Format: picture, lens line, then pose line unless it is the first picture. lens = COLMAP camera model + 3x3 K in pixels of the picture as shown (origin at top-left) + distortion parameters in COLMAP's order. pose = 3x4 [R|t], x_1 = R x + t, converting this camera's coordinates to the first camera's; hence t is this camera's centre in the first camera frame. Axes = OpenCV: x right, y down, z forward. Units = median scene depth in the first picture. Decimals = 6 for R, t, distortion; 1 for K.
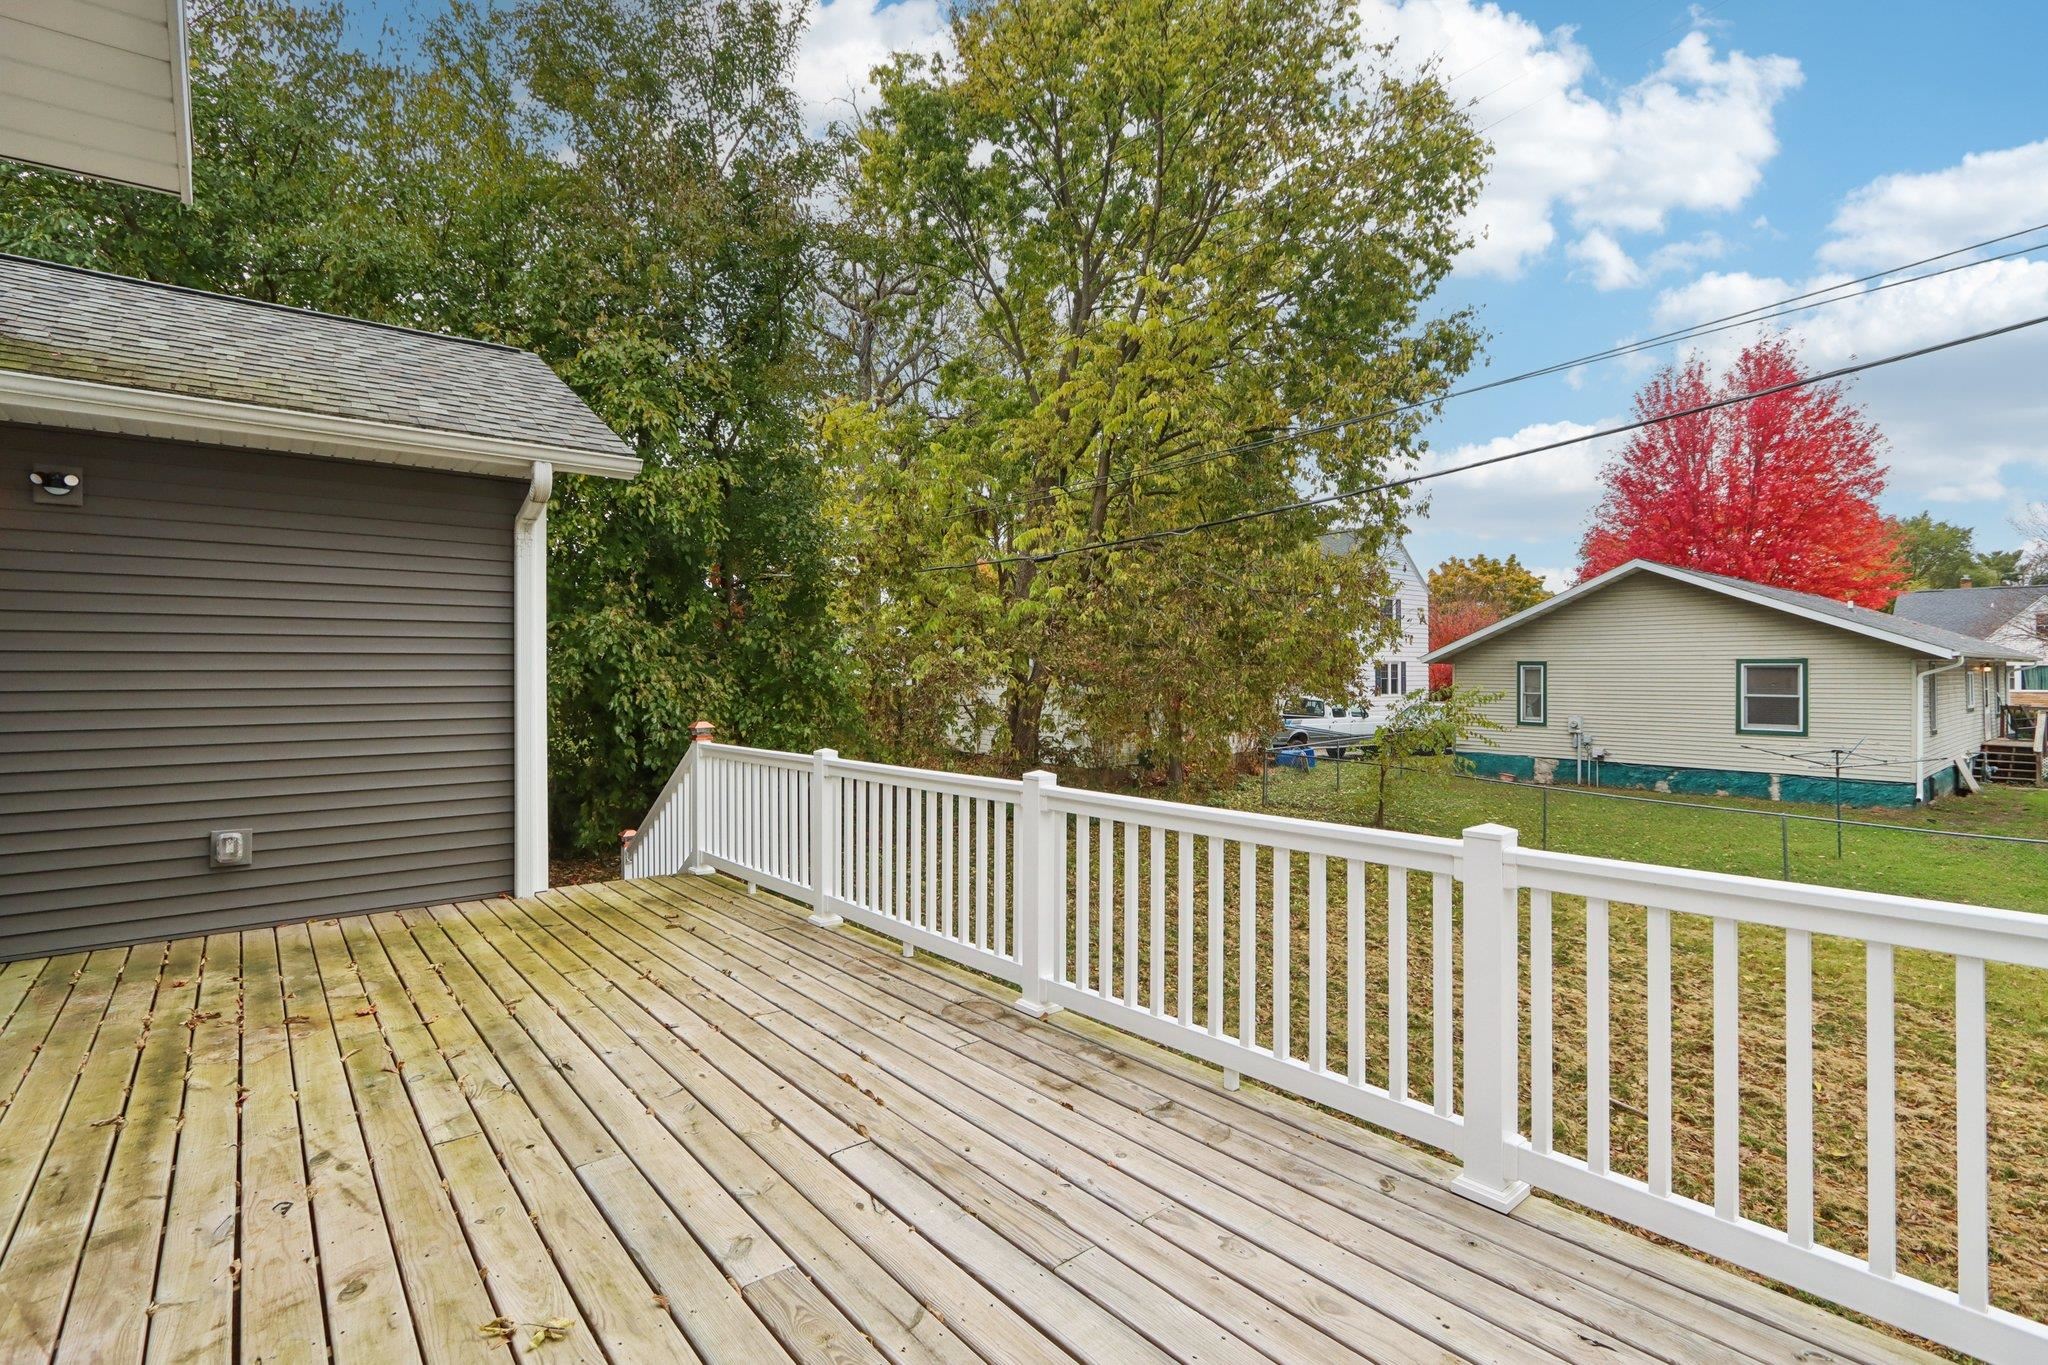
lens RADIAL K [[965.6, 0, 1031.1], [0, 965.6, 675.8], [0, 0, 1]] dist [-0.002139, -0.000305]
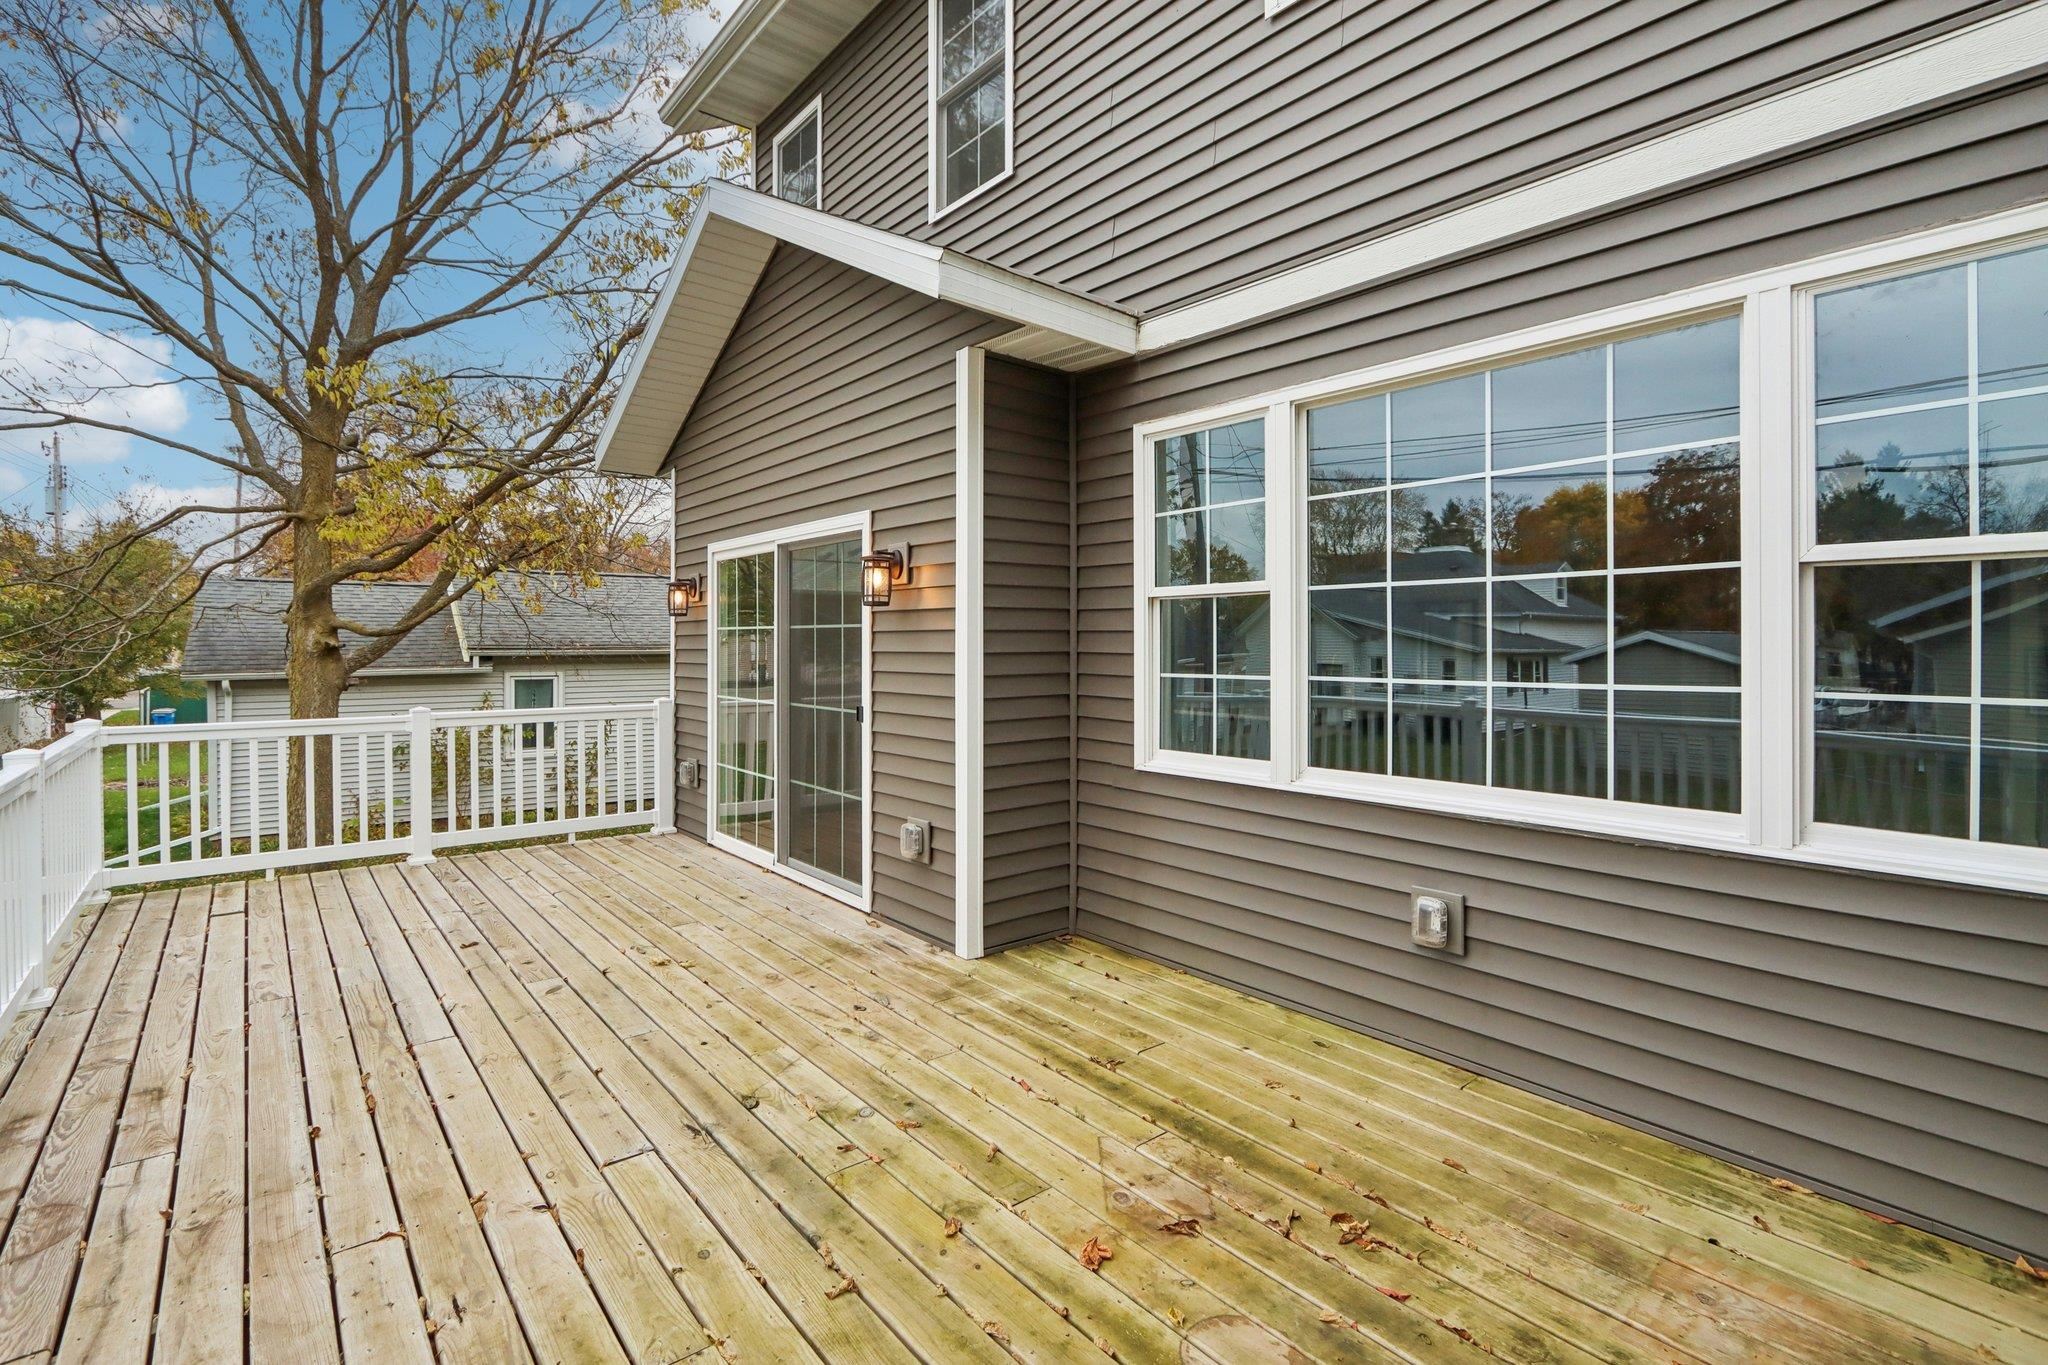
lens RADIAL K [[965.6, 0, 1026.0], [0, 965.6, 663.3], [0, 0, 1]] dist [-0.002139, -0.000305]
pose [[-0.999897, 0.005358, 0.013328, -0.789777], [0.005612, 0.999802, 0.019078, 0.004249], [-0.013223, 0.019150, -0.999729, 1.835882]]
